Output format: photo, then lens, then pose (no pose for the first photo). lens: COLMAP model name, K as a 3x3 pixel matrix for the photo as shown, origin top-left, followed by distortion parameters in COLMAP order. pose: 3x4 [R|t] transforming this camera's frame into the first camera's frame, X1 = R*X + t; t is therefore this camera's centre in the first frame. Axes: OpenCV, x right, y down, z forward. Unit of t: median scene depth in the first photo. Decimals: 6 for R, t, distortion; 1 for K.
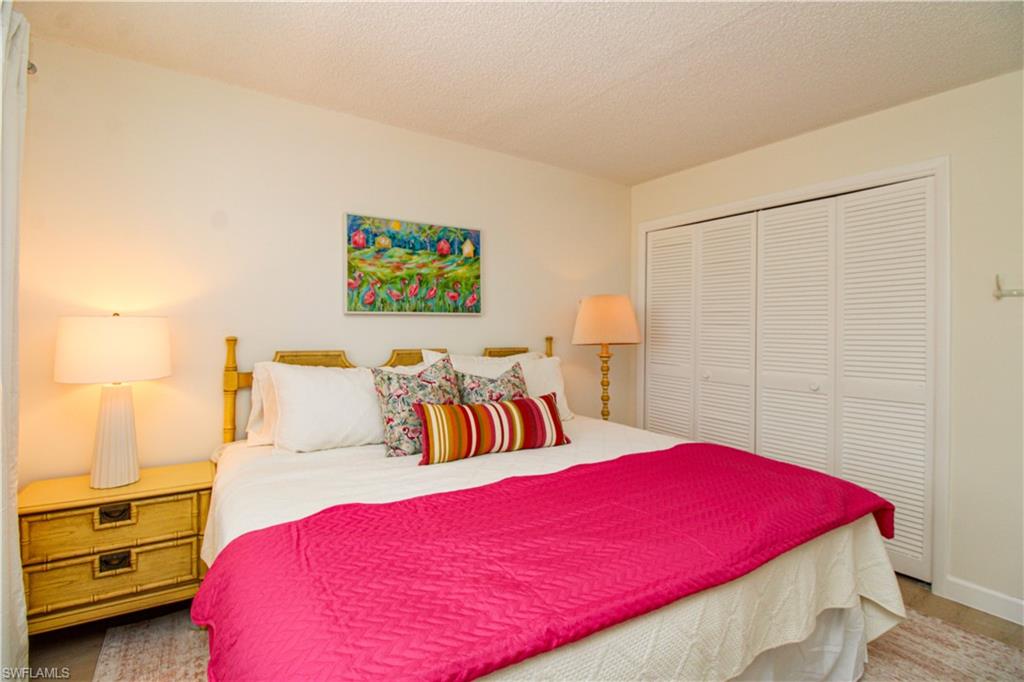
lens RADIAL K [[479.4, 0, 514.0], [0, 479.4, 324.5], [0, 0, 1]] dist [0.000565, 0.000336]
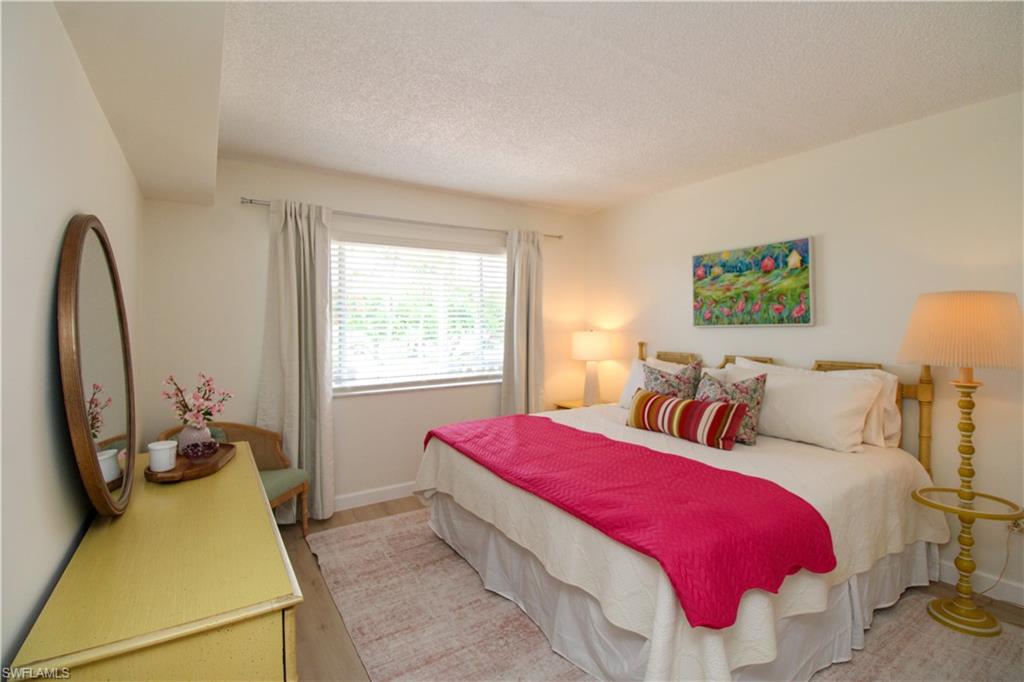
lens RADIAL K [[470.4, 0, 508.7], [0, 470.4, 329.4], [0, 0, 1]] dist [-0.001080, -0.004610]
pose [[-0.021636, -0.004249, -0.999757, 0.979715], [0.009959, 0.999940, -0.004465, -0.015262], [0.999716, -0.010053, -0.021592, 0.461486]]
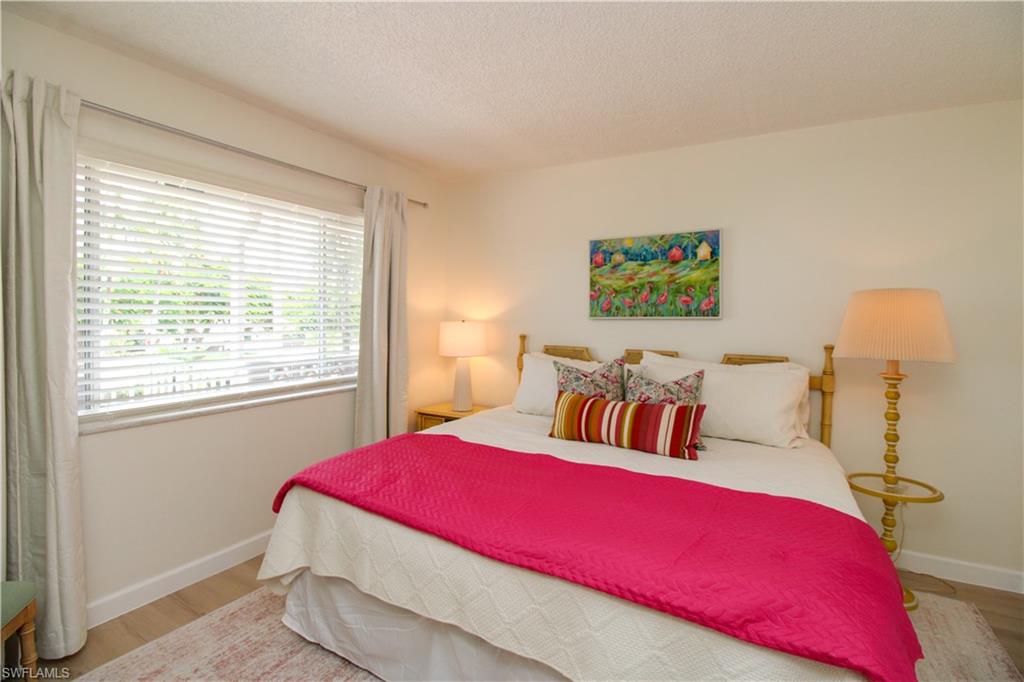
lens RADIAL K [[470.4, 0, 508.7], [0, 470.4, 329.4], [0, 0, 1]] dist [-0.001080, -0.004610]
pose [[0.437752, 0.017703, -0.898922, 0.648634], [-0.002856, 0.999828, 0.018299, -0.016164], [0.899091, -0.005443, 0.437727, 0.241494]]
